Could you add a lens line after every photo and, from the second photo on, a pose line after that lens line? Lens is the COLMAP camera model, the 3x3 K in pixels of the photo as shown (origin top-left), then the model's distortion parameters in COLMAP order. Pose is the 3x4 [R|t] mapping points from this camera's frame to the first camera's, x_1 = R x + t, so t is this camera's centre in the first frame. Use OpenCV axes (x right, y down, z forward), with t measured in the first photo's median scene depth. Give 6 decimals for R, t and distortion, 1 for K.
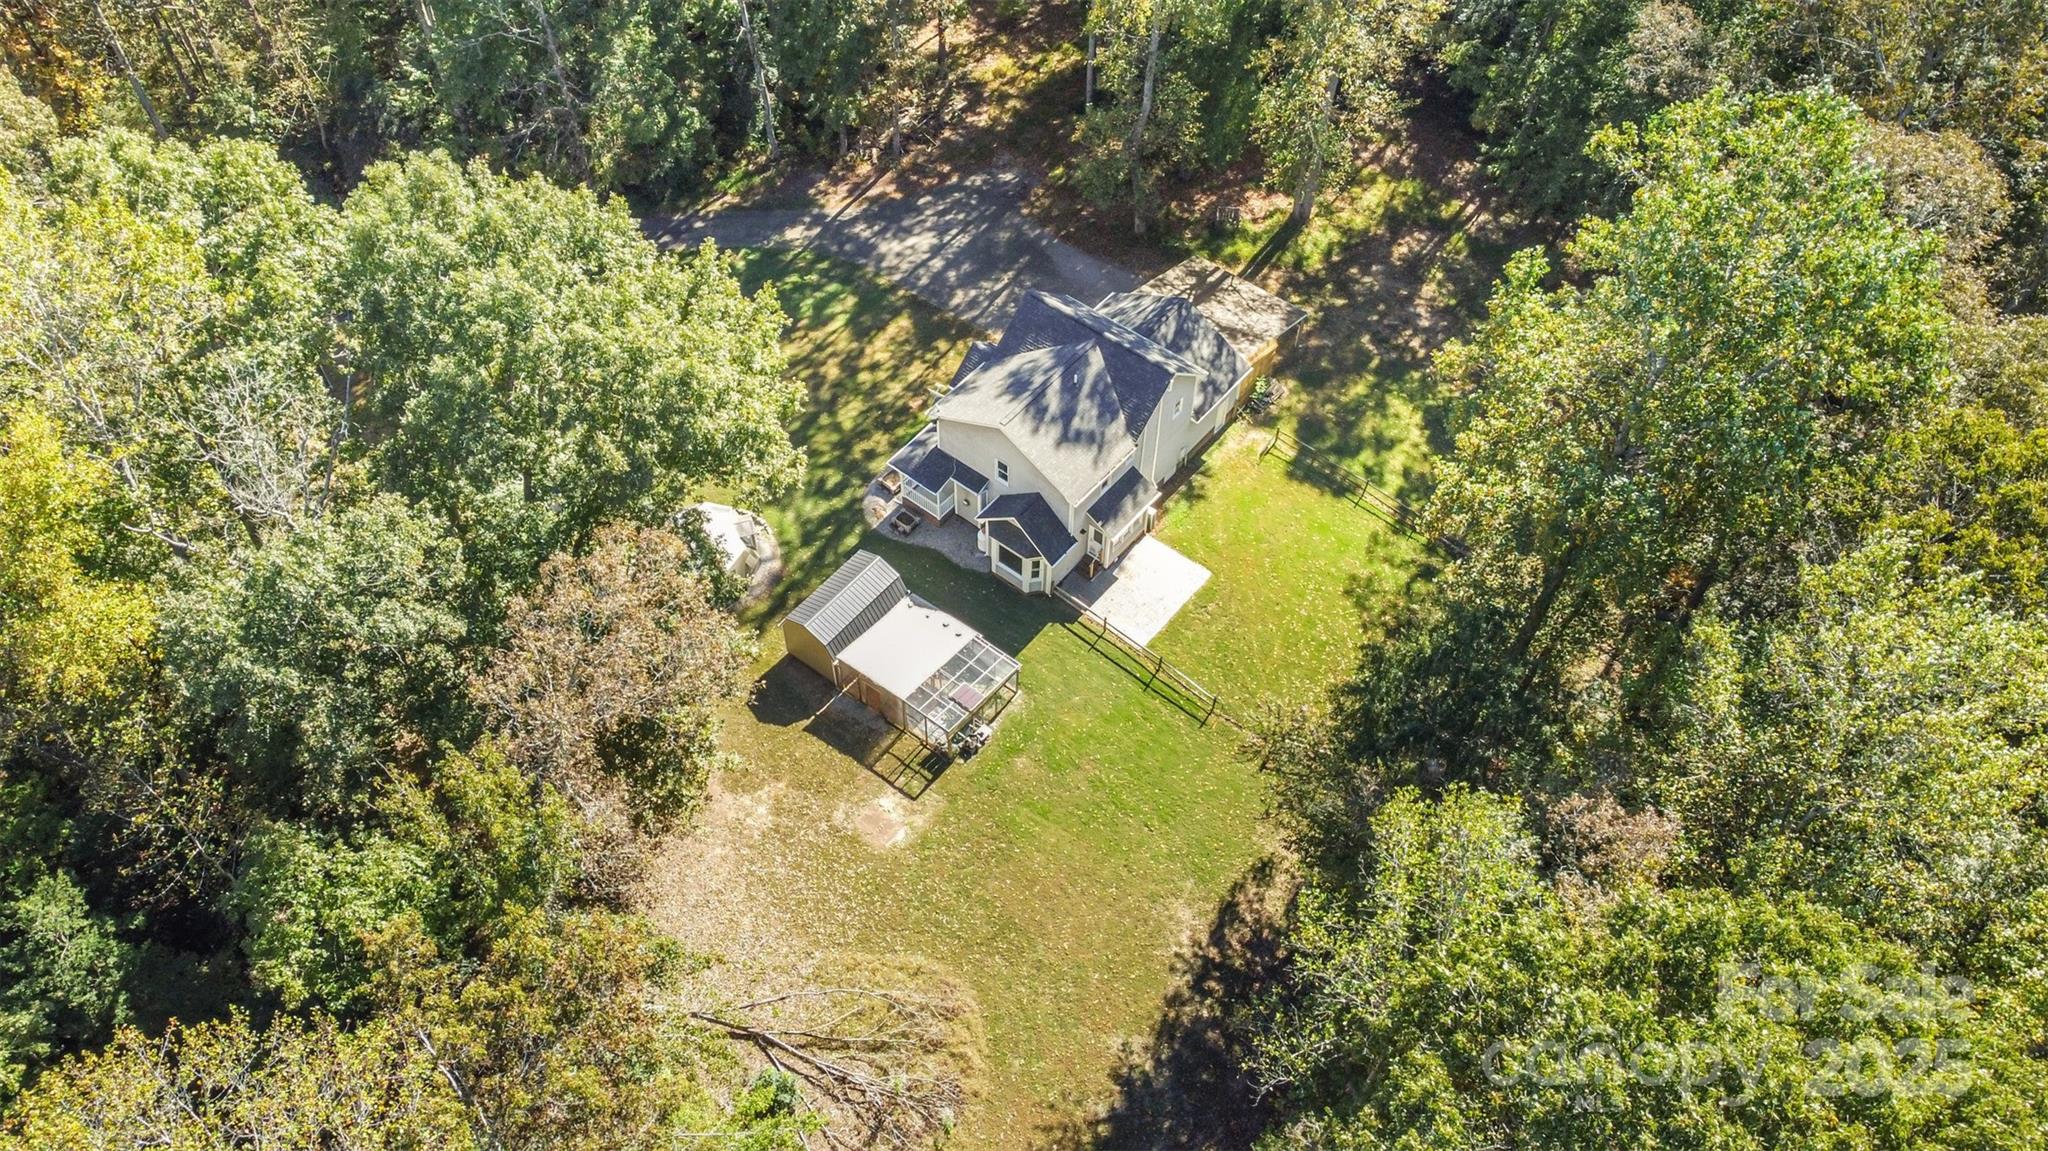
lens RADIAL K [[1495.6, 0, 1024.0], [0, 1495.6, 575.5], [0, 0, 1]] dist [-0.021693, 0.000807]
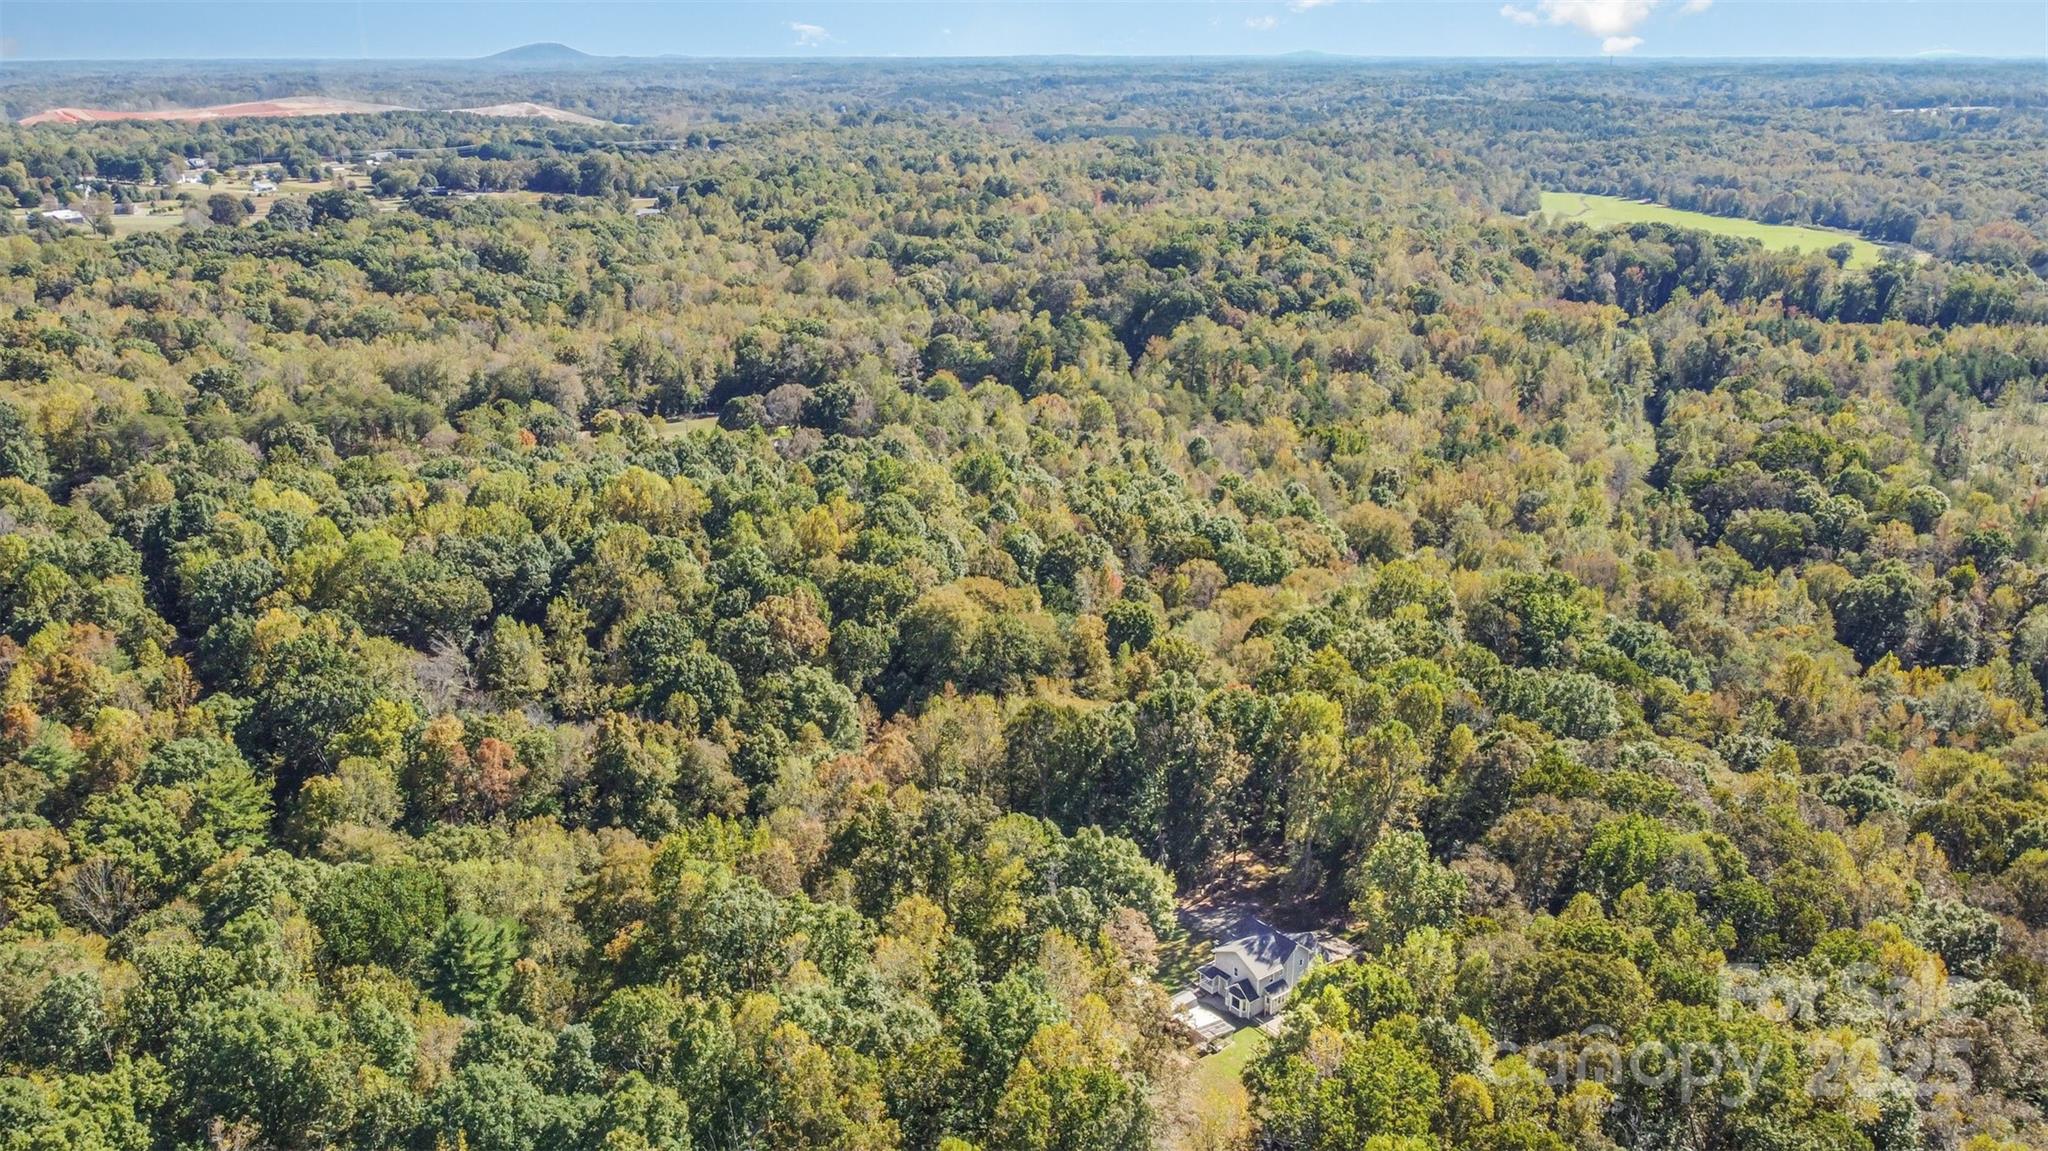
lens RADIAL K [[1495.6, 0, 1024.0], [0, 1495.6, 575.5], [0, 0, 1]] dist [-0.021693, 0.000807]
pose [[0.970817, 0.064016, -0.231121, 0.199156], [-0.187000, 0.805442, -0.562400, 0.987642], [0.150152, 0.589207, 0.793908, -1.765144]]
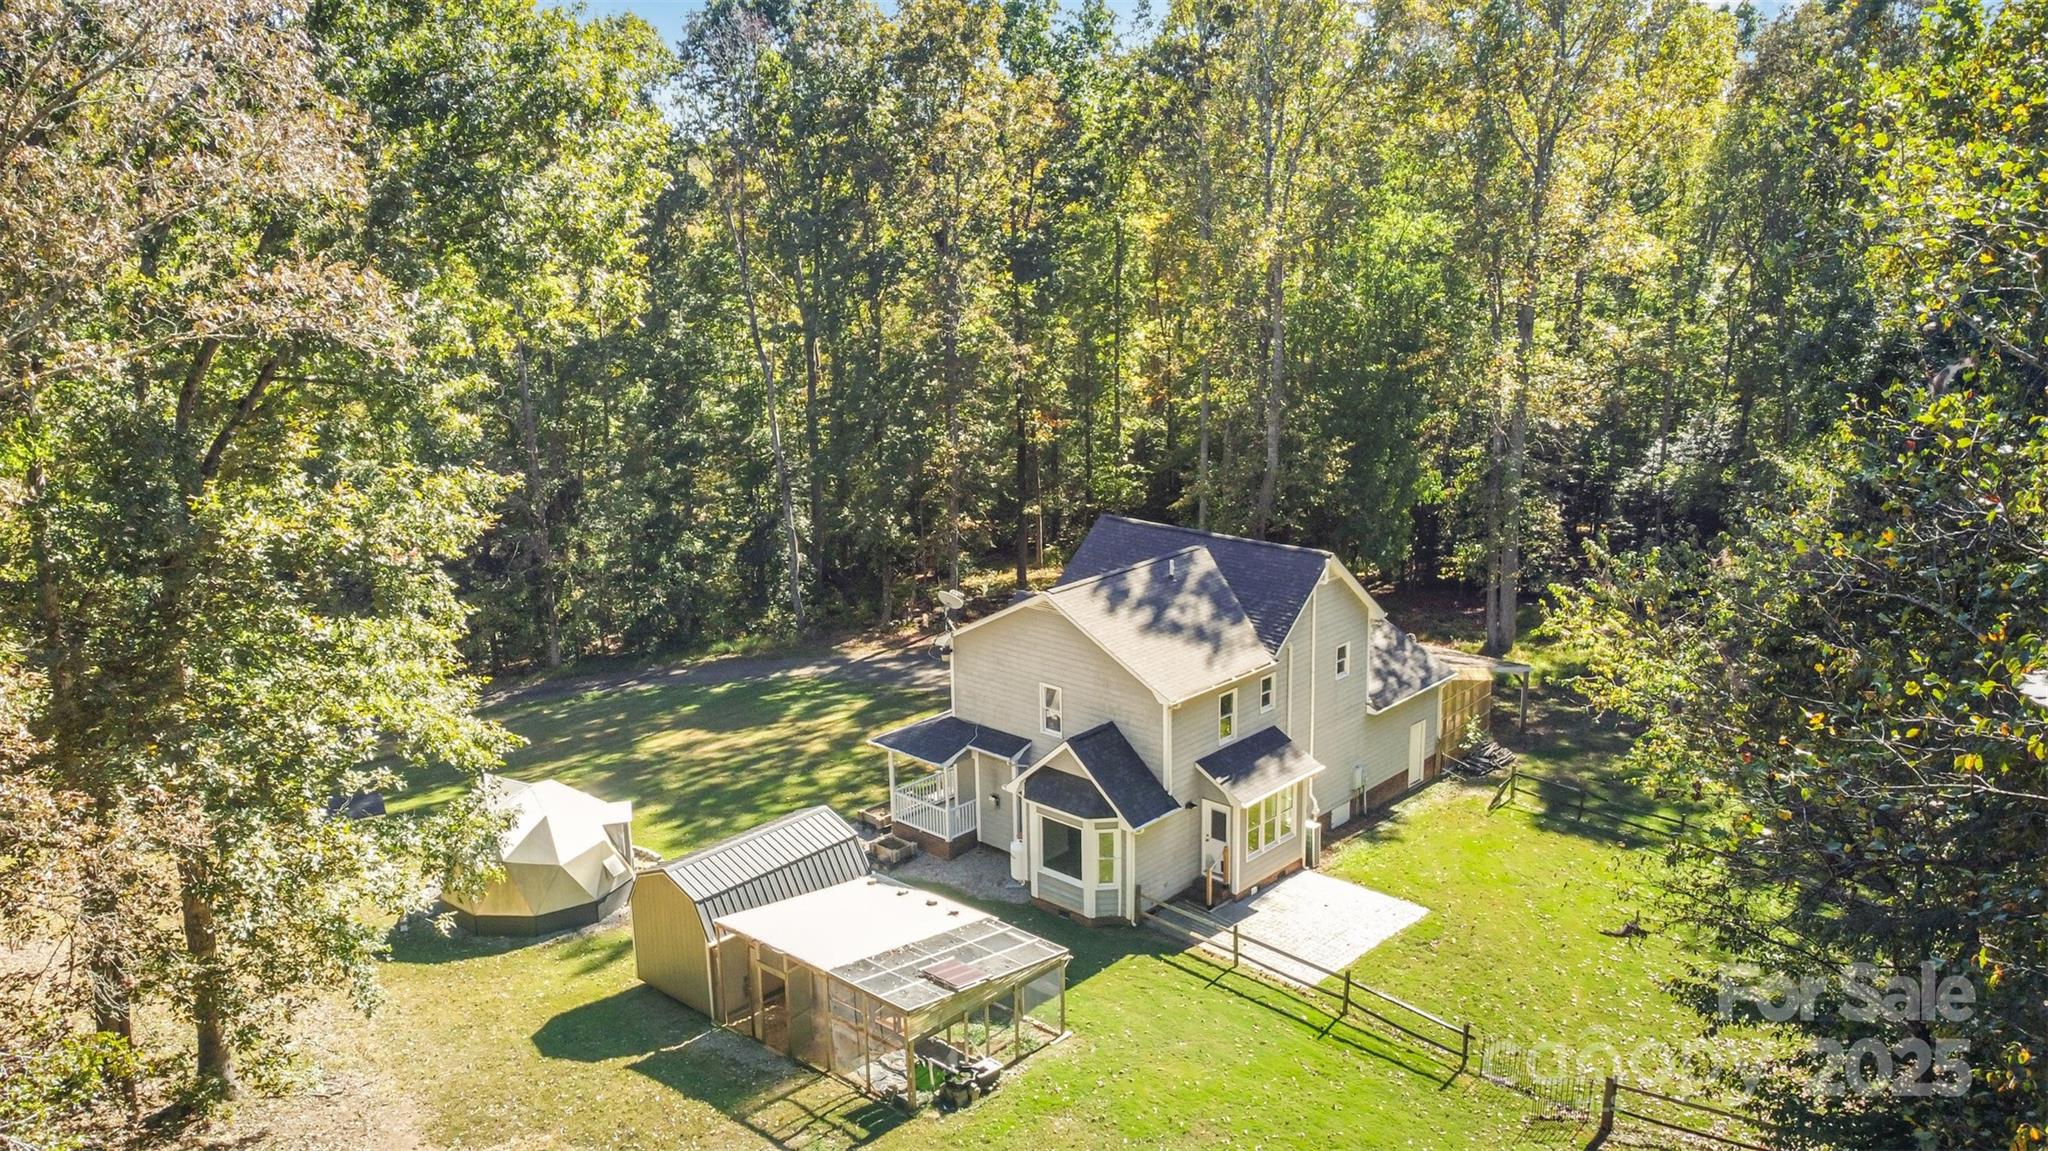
lens RADIAL K [[1556.4, 0, 1024.0], [0, 1556.4, 575.5], [0, 0, 1]] dist [-0.081312, 0.000115]
pose [[0.996358, -0.008762, -0.084820, 0.026179], [-0.047945, 0.765022, -0.642218, 0.277145], [0.070516, 0.643945, 0.761815, 0.478746]]
